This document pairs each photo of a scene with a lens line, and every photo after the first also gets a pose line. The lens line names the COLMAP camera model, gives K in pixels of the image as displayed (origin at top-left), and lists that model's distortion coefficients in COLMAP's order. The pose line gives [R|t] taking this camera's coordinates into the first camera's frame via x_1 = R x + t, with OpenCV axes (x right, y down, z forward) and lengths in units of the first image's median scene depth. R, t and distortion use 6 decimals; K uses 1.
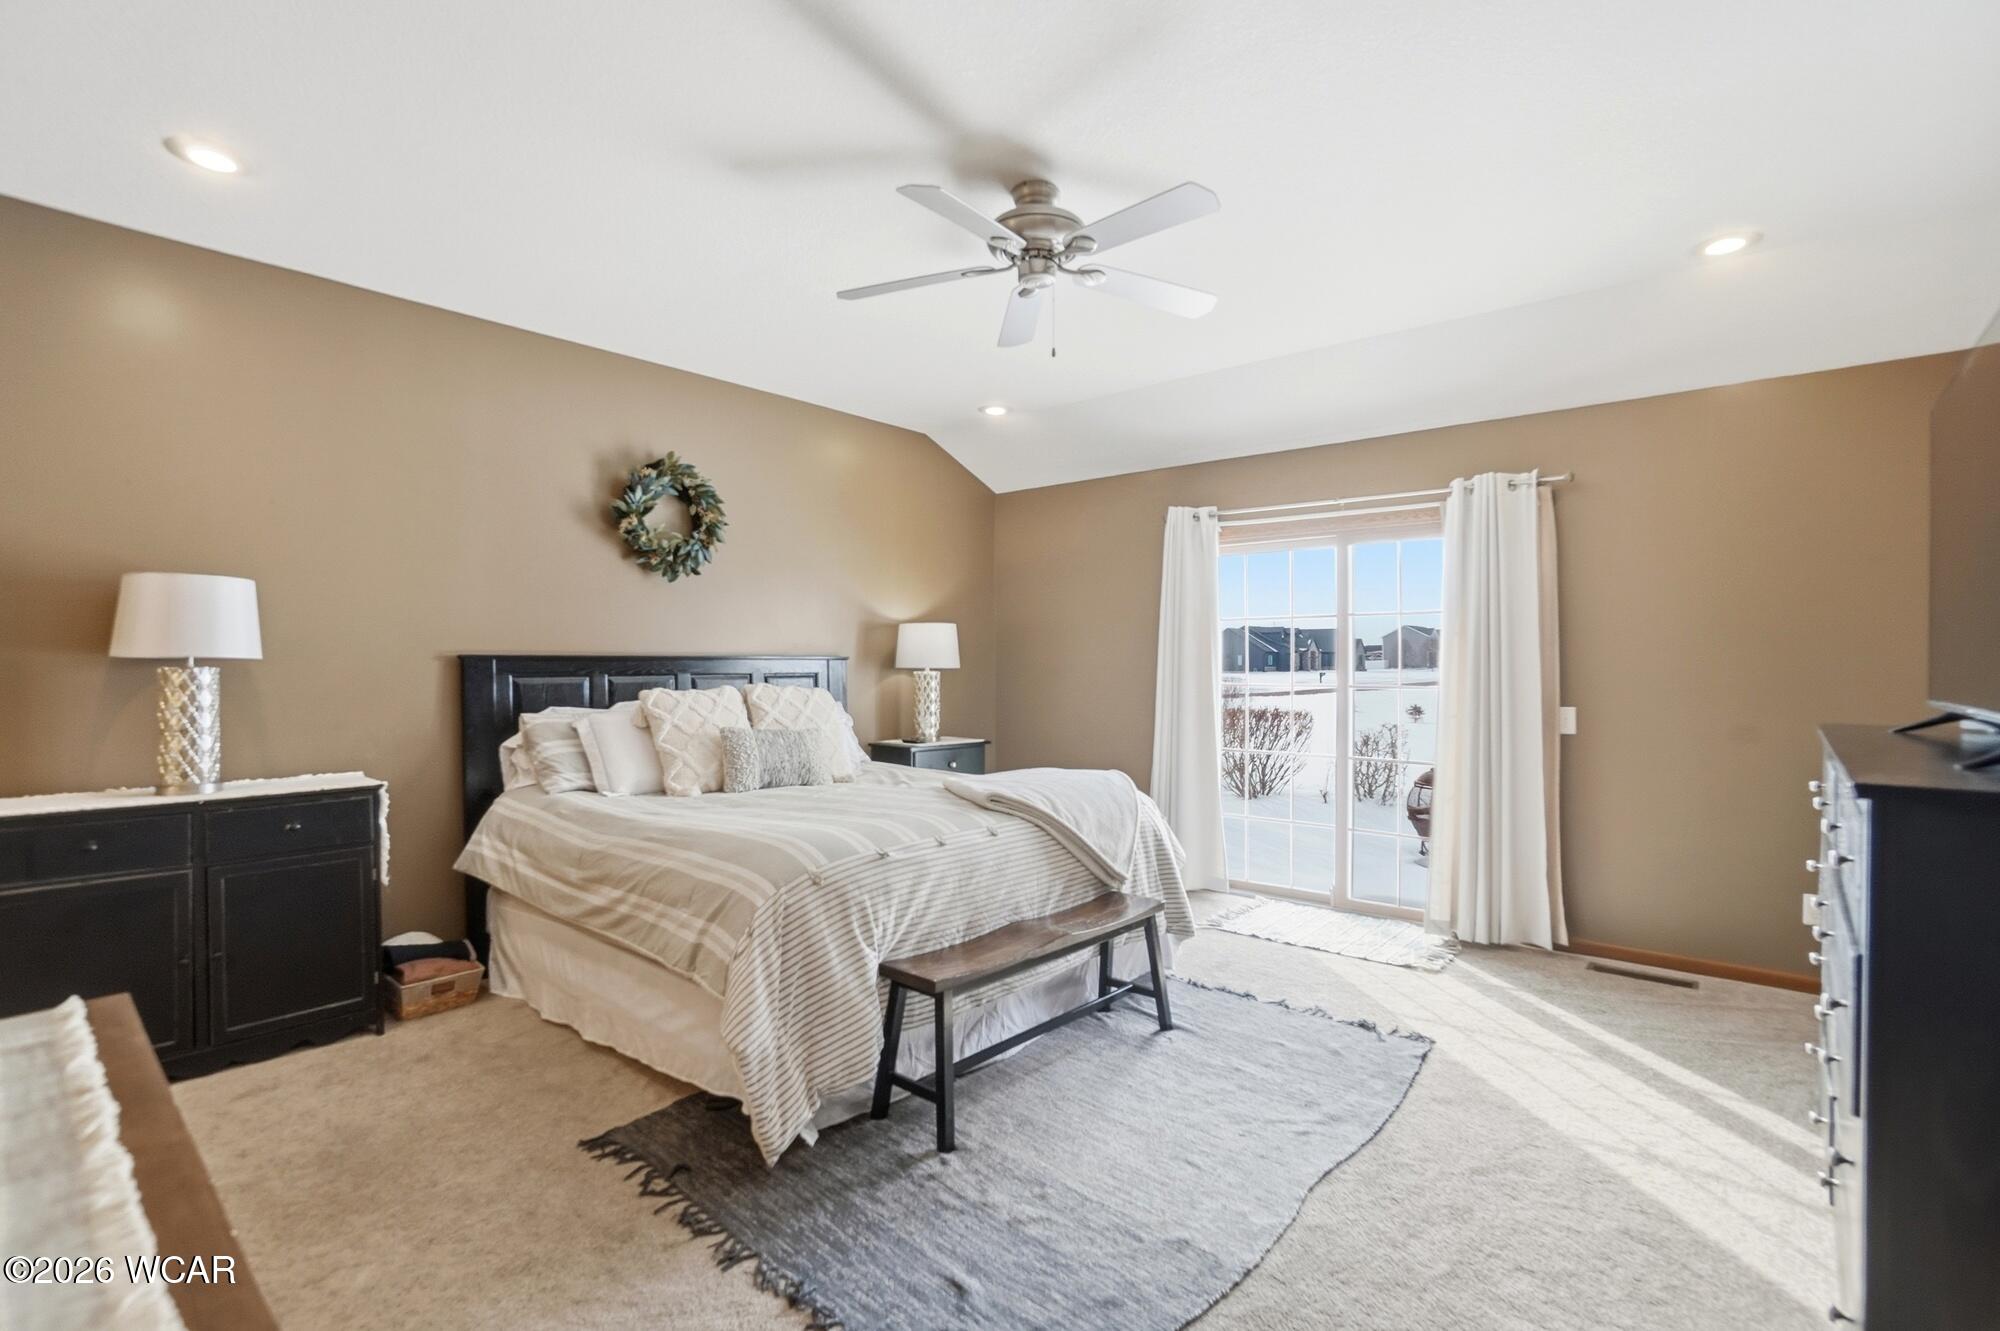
lens RADIAL K [[893.6, 0, 996.5], [0, 893.6, 669.8], [0, 0, 1]] dist [-0.060090, 0.021755]
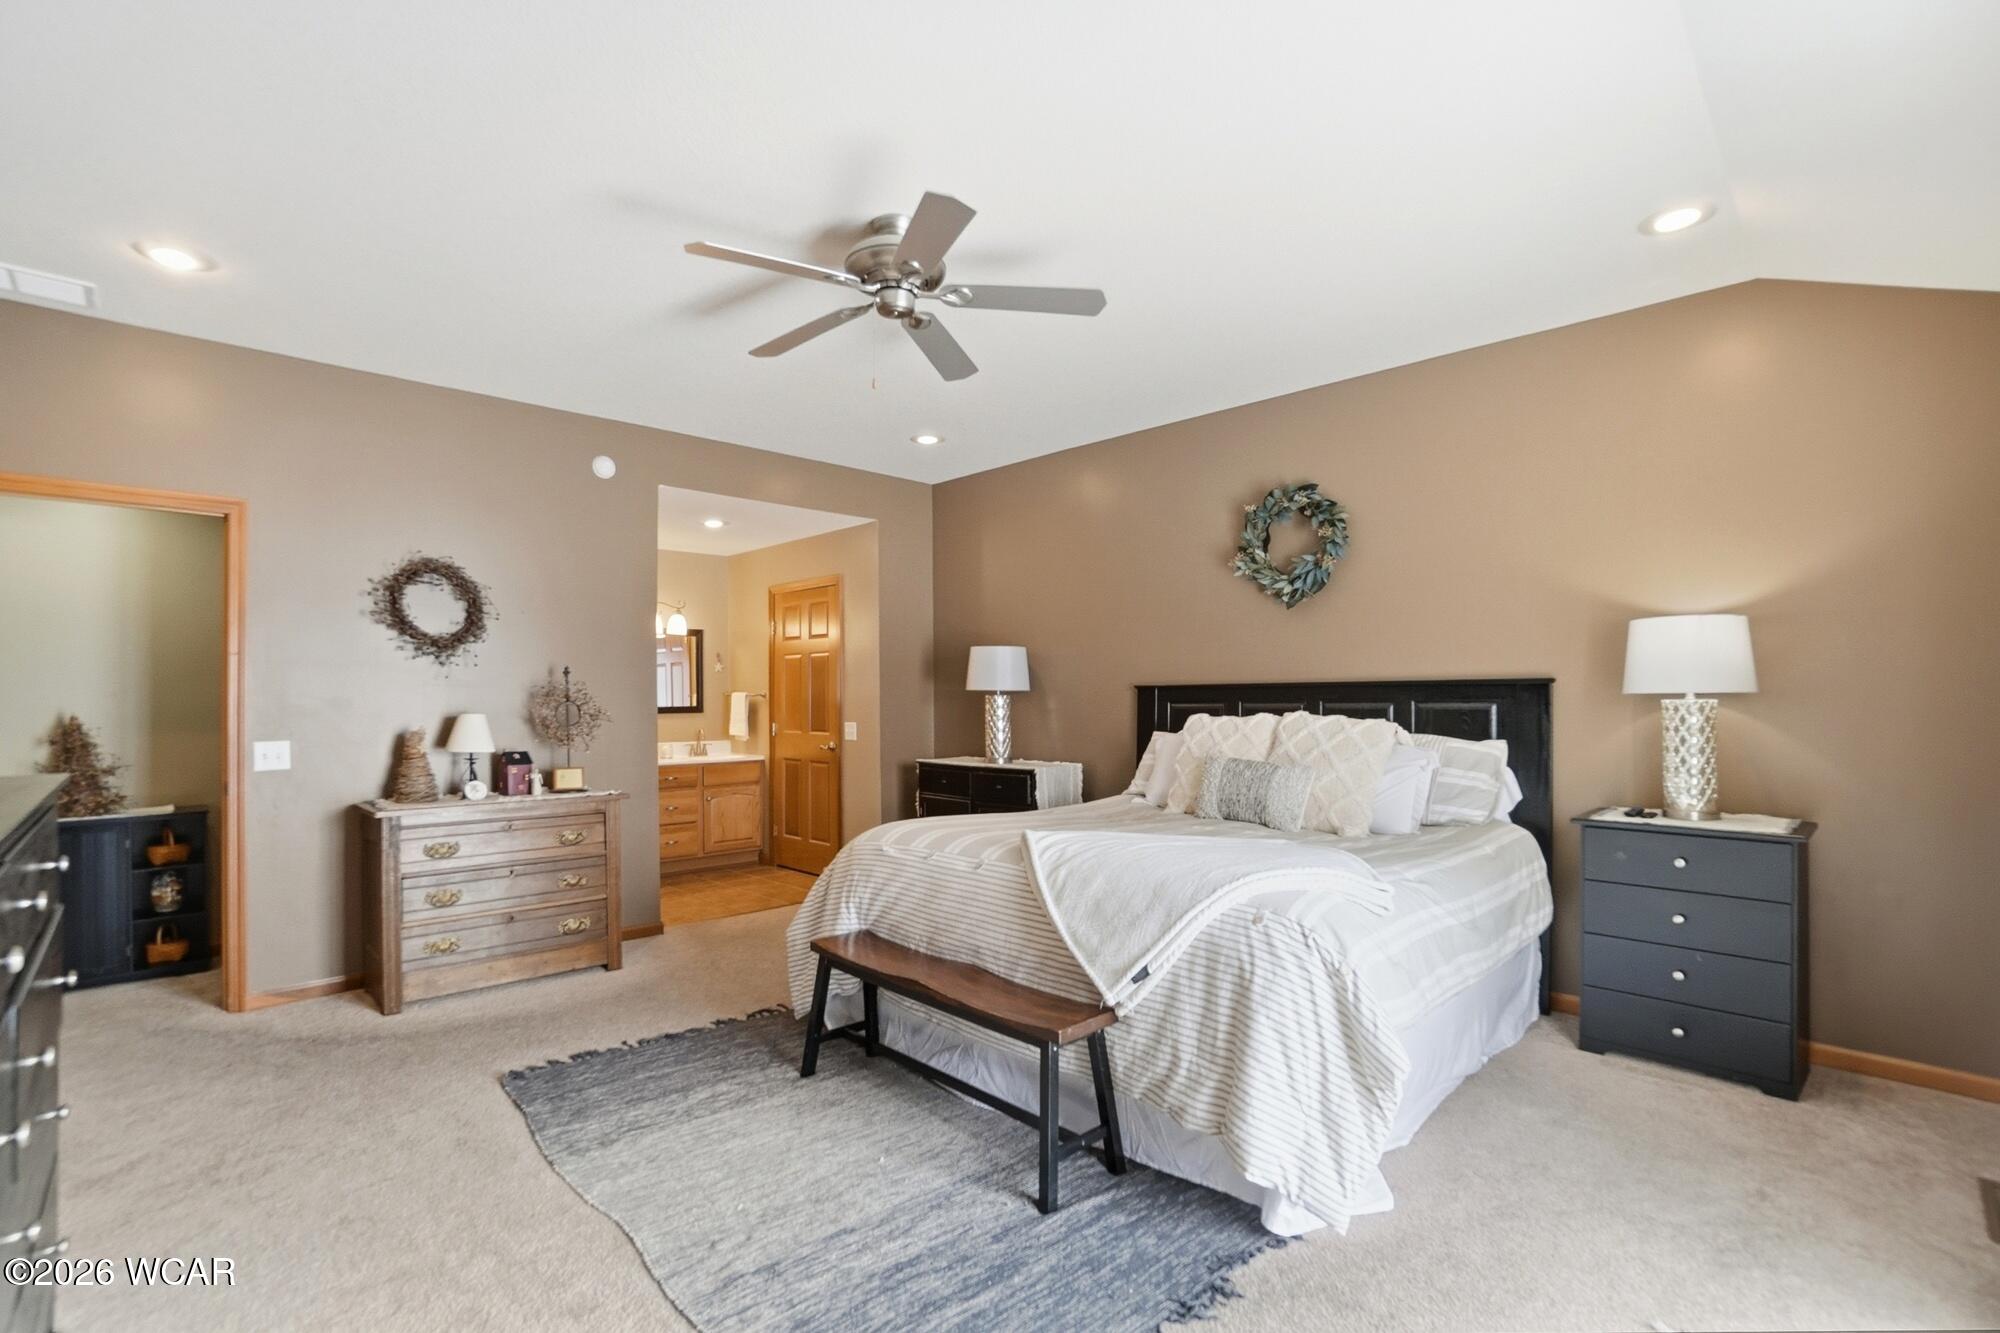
lens RADIAL K [[922.4, 0, 1021.3], [0, 922.4, 700.1], [0, 0, 1]] dist [-0.063914, 0.024487]
pose [[-0.061167, 0.001984, -0.998126, 0.977395], [-0.001217, 0.999997, 0.002062, 0.002868], [0.998127, 0.001341, -0.061165, 1.105742]]
